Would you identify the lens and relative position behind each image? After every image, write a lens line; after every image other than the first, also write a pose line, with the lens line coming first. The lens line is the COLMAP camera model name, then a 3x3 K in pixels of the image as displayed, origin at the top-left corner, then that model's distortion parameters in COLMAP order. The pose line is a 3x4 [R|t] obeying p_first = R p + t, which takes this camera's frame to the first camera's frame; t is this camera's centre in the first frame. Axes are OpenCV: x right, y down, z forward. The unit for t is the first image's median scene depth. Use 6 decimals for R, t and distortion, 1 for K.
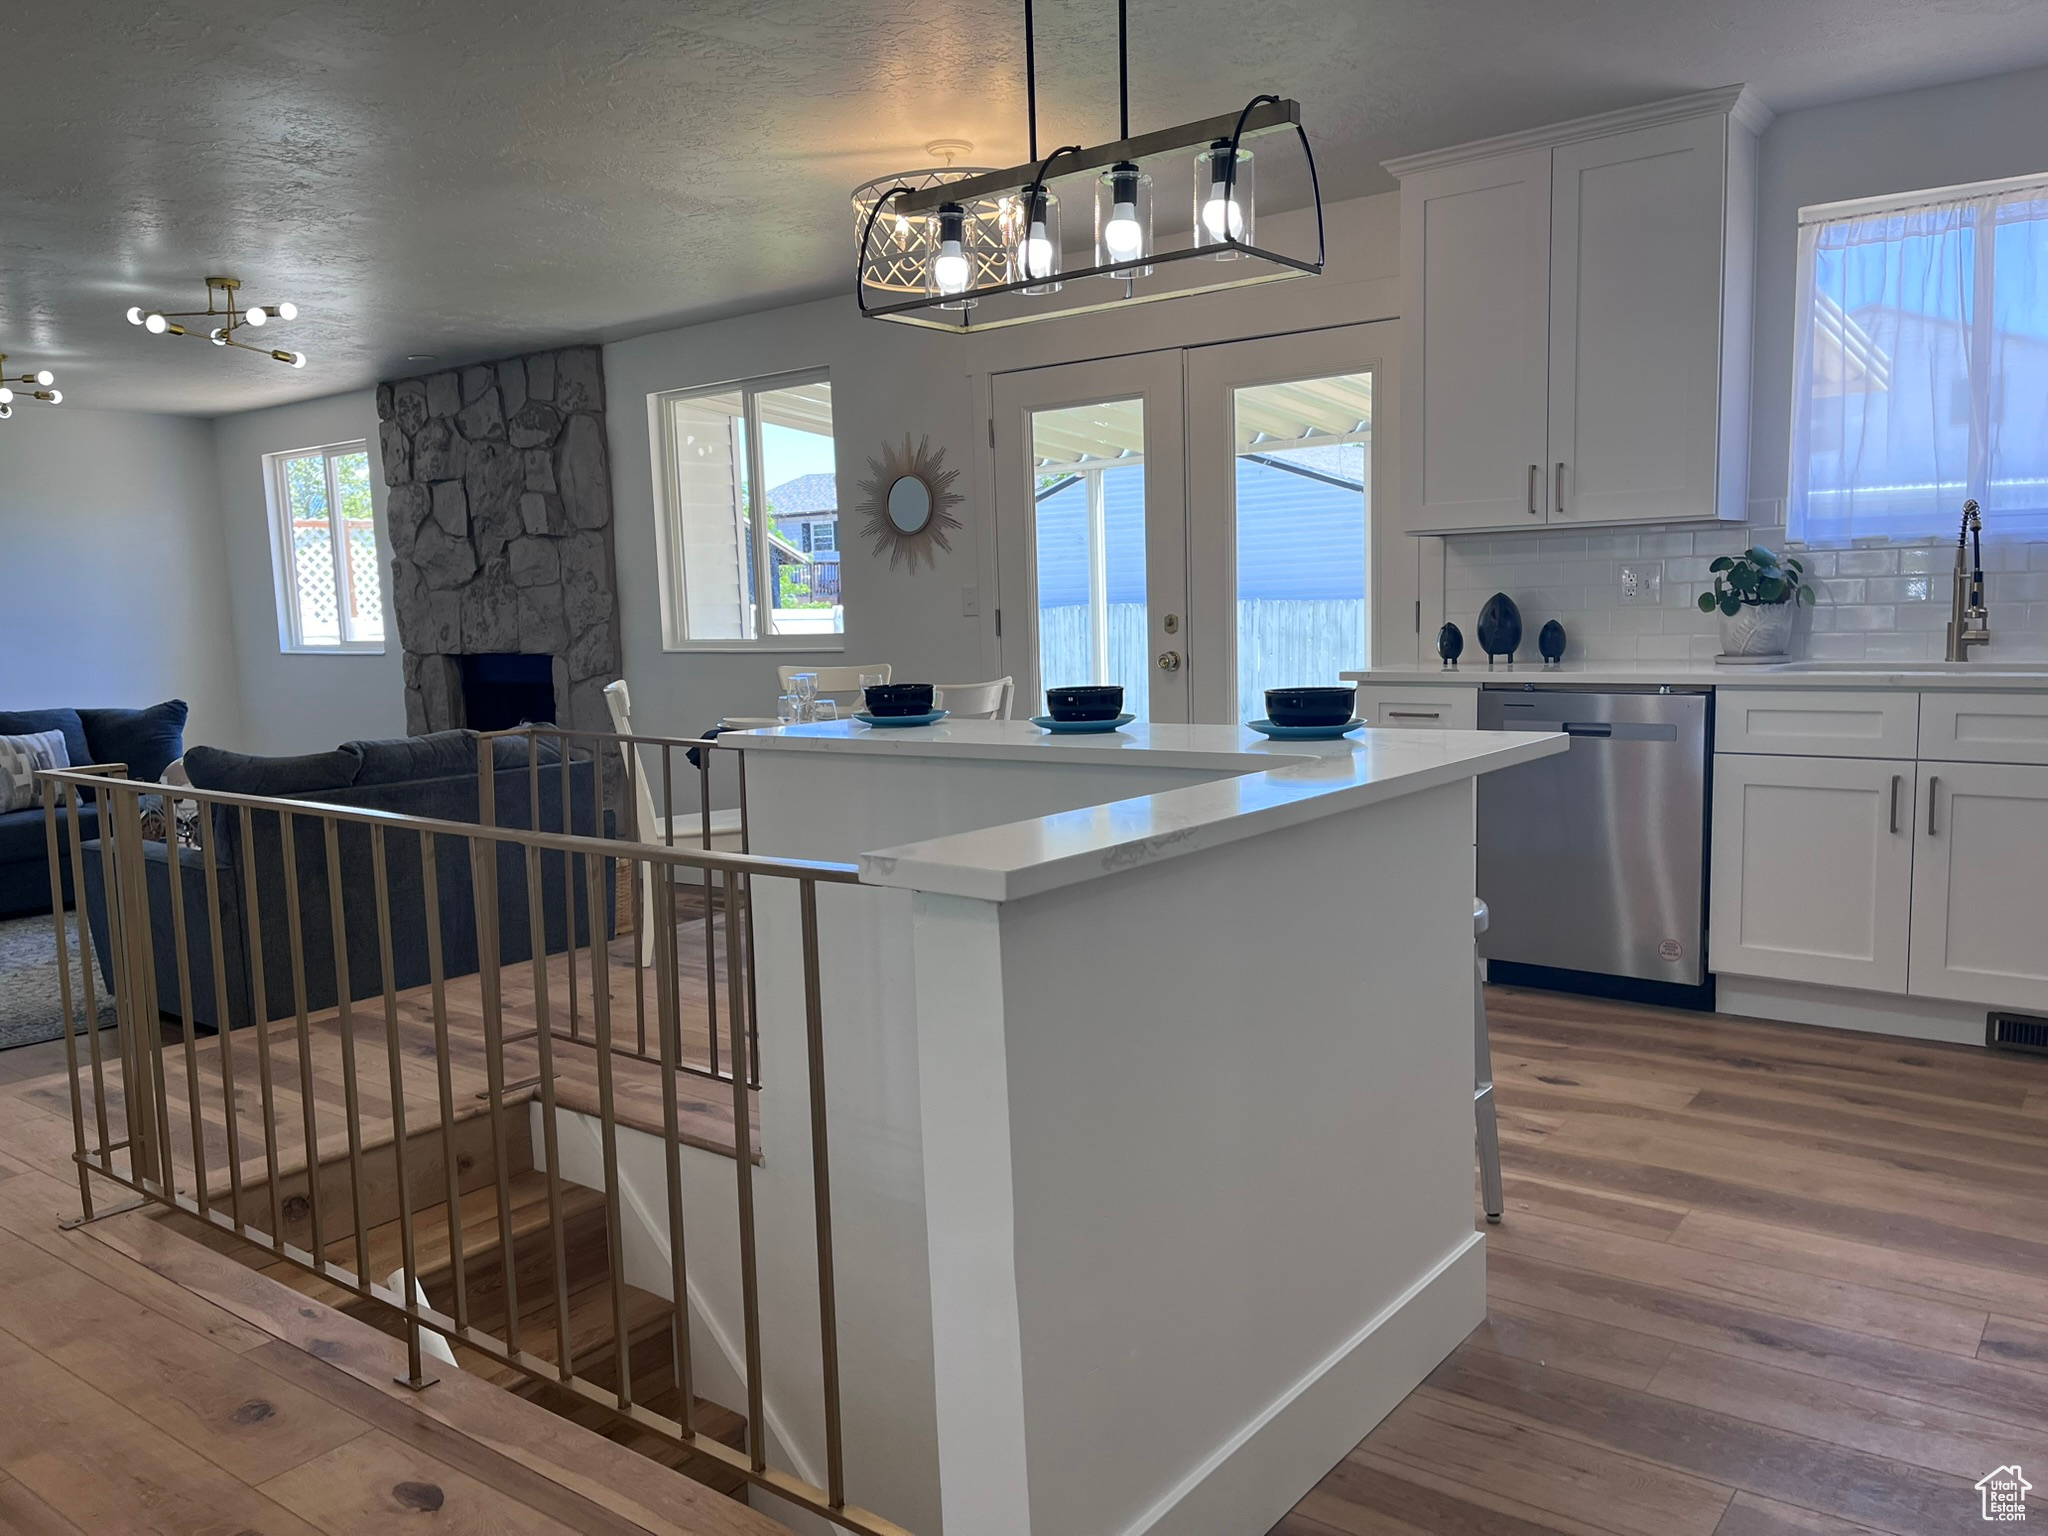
lens RADIAL K [[1531.3, 0, 1004.7], [0, 1531.3, 772.2], [0, 0, 1]] dist [0.057462, -0.061711]
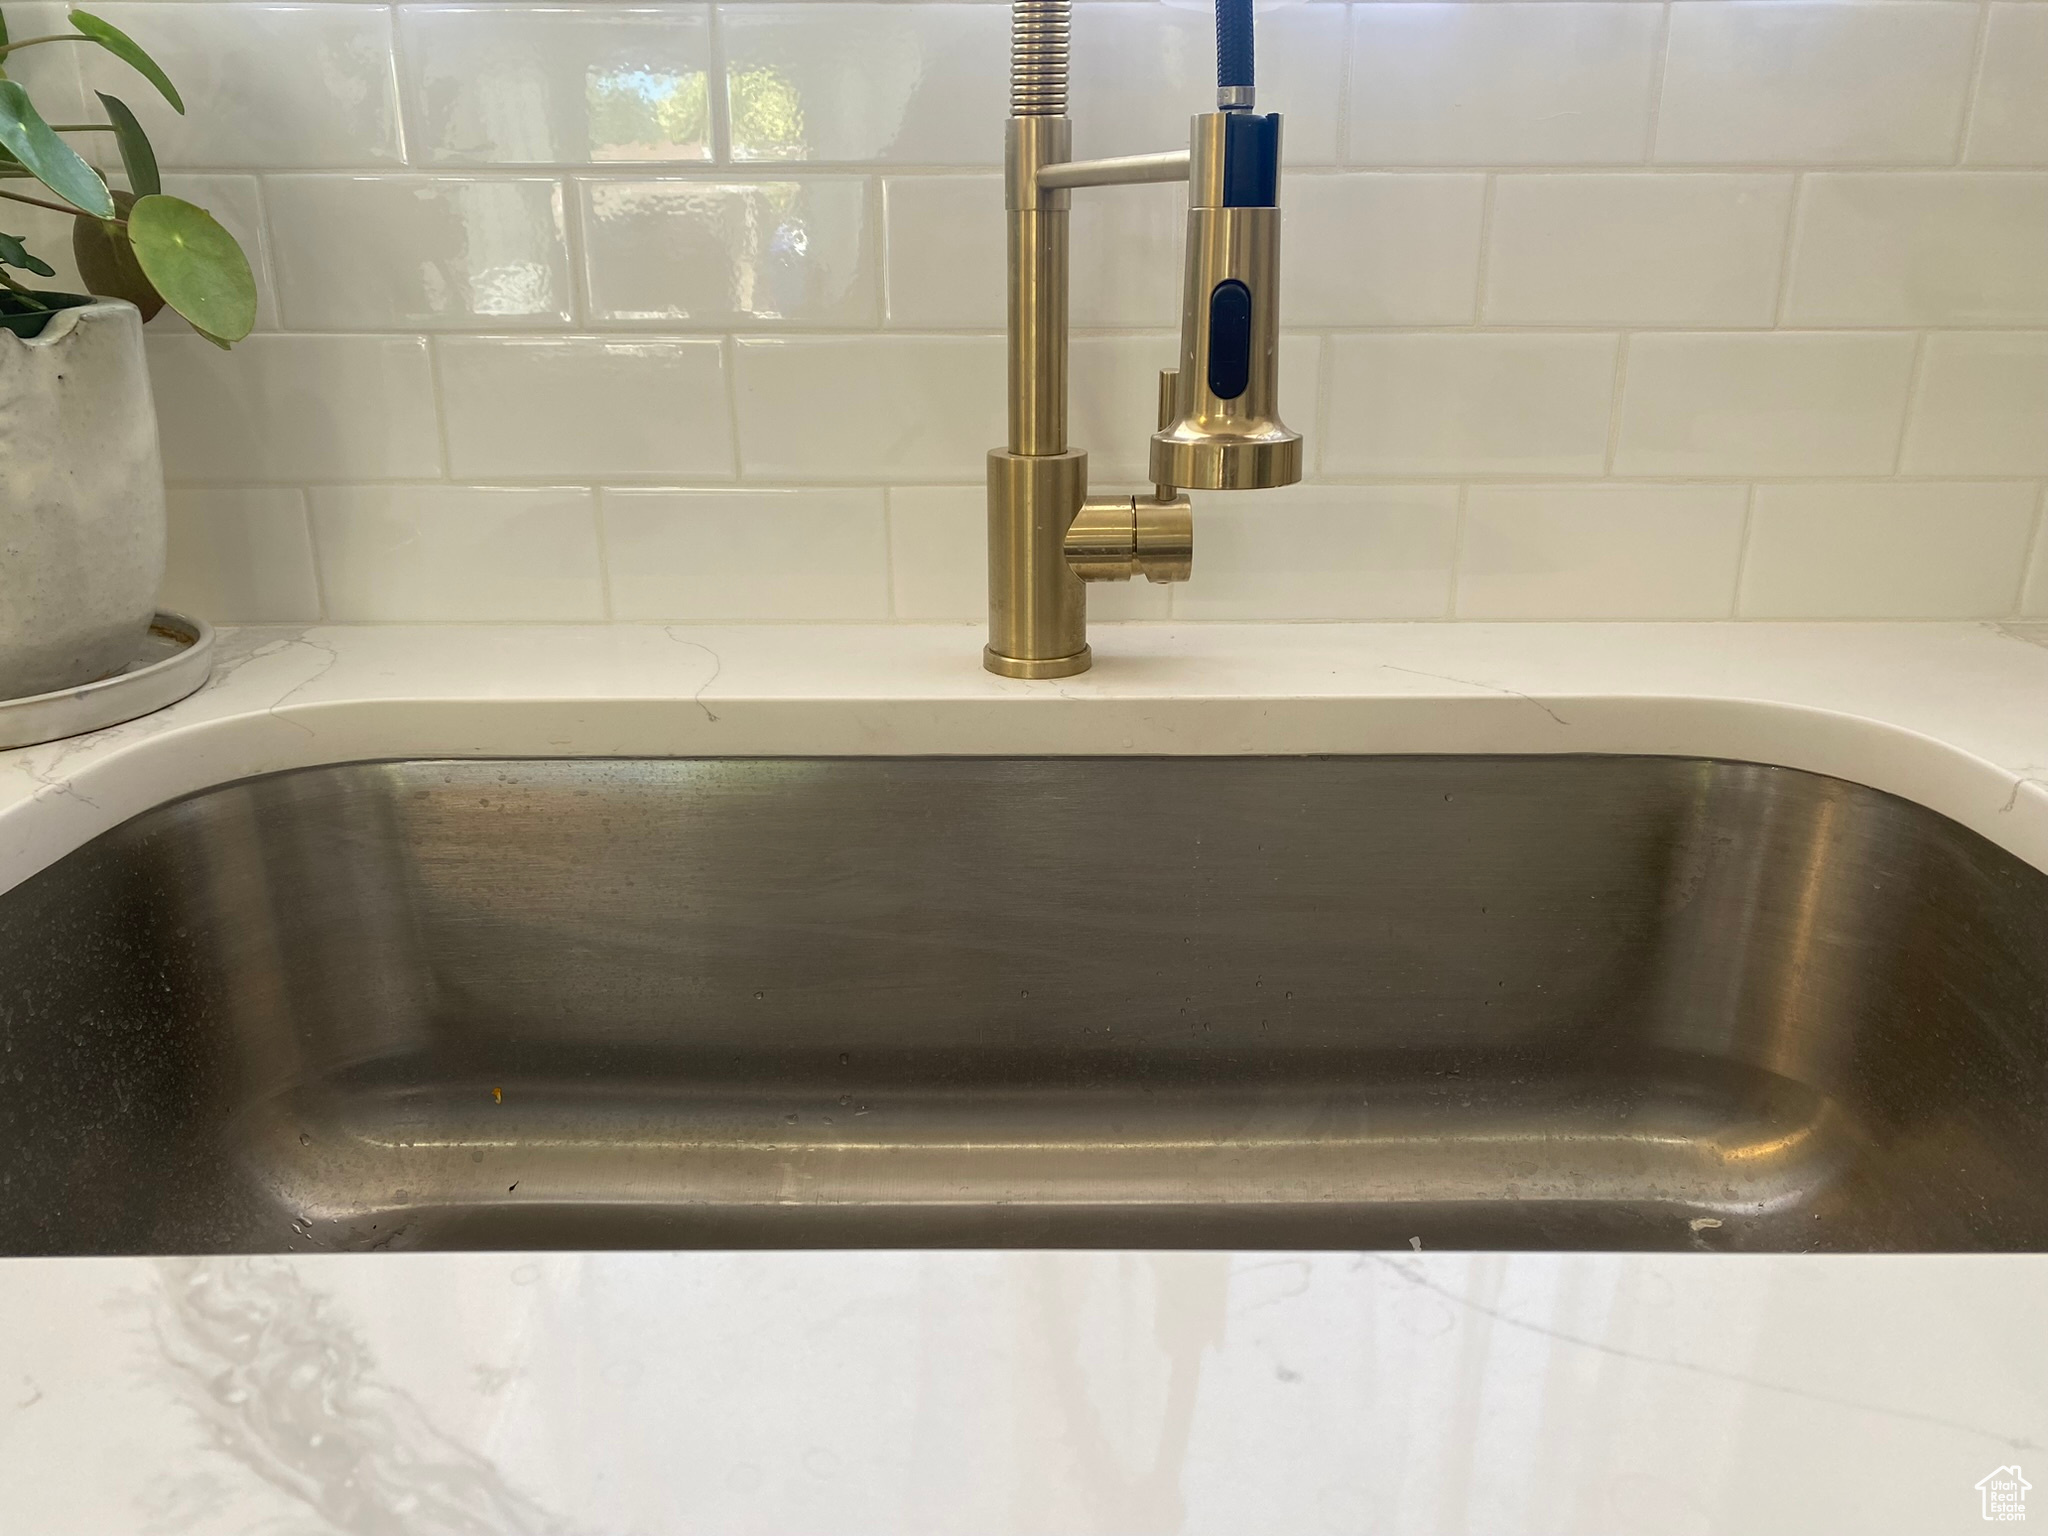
lens RADIAL K [[1566.2, 0, 1022.1], [0, 1566.2, 757.1], [0, 0, 1]] dist [0.042290, -0.033133]
pose [[0.786057, -0.169920, 0.594341, 0.257704], [0.049306, 0.975649, 0.213725, -0.052091], [-0.616185, -0.138696, 0.775294, 0.440999]]
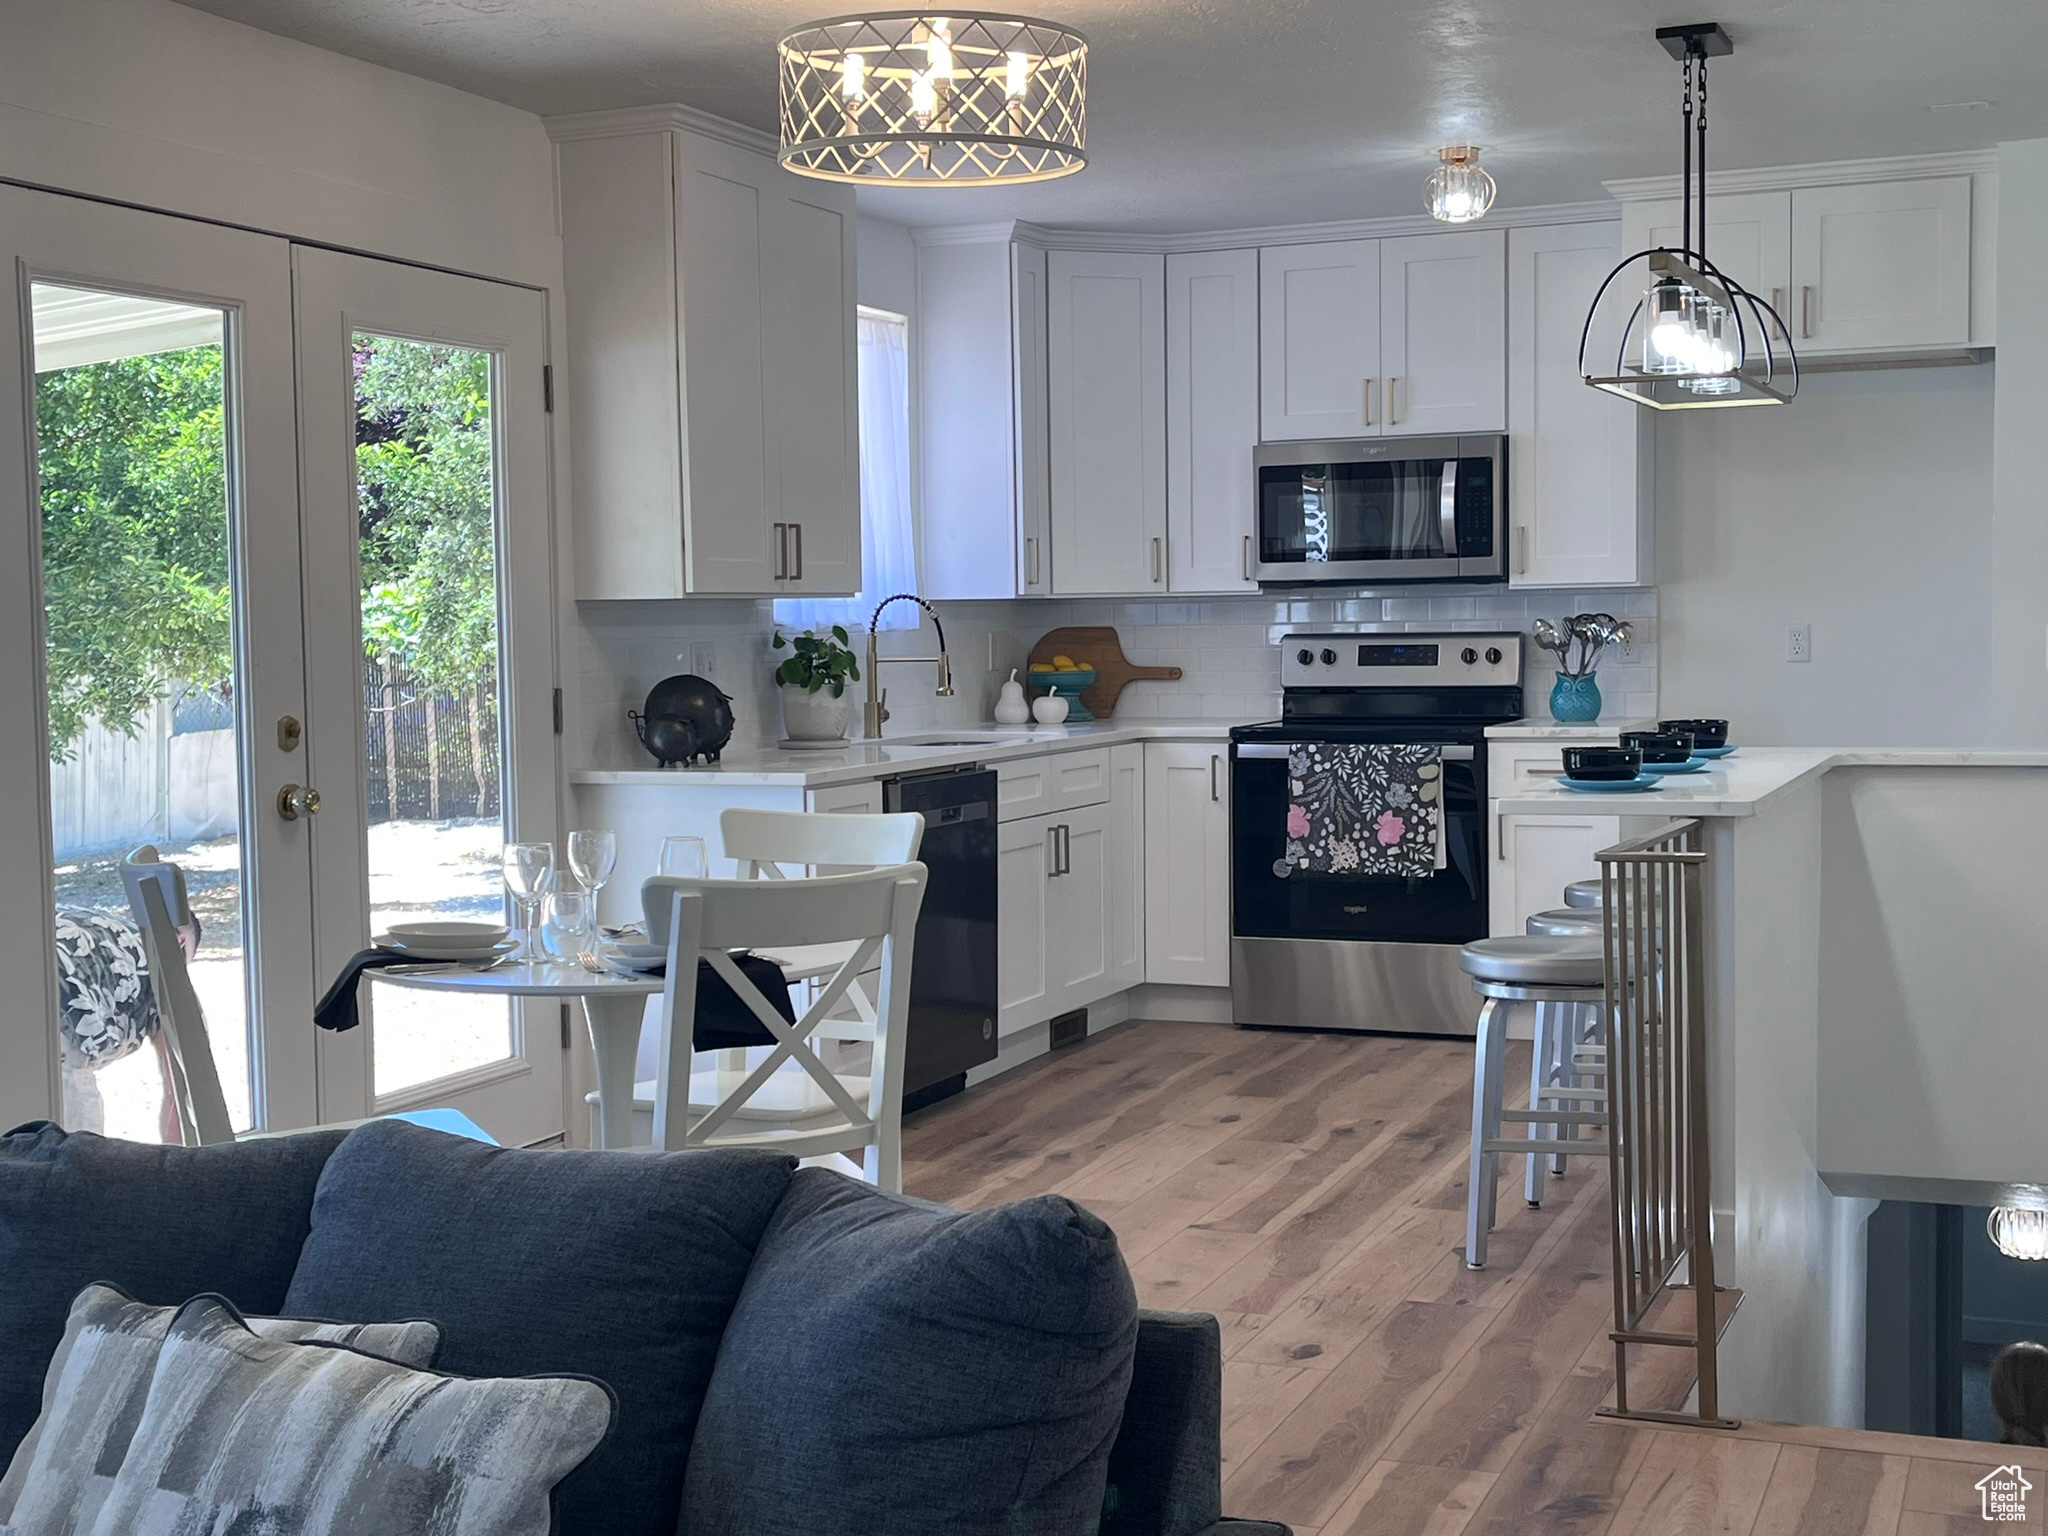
lens RADIAL K [[2642.2, 0, 1017.0], [0, 2642.2, 776.2], [0, 0, 1]] dist [0.172693, -0.441950]
pose [[-0.264390, -0.024484, 0.964105, -0.621486], [0.137509, 0.988507, 0.062814, -0.076056], [-0.954562, 0.149180, -0.257984, 0.717828]]
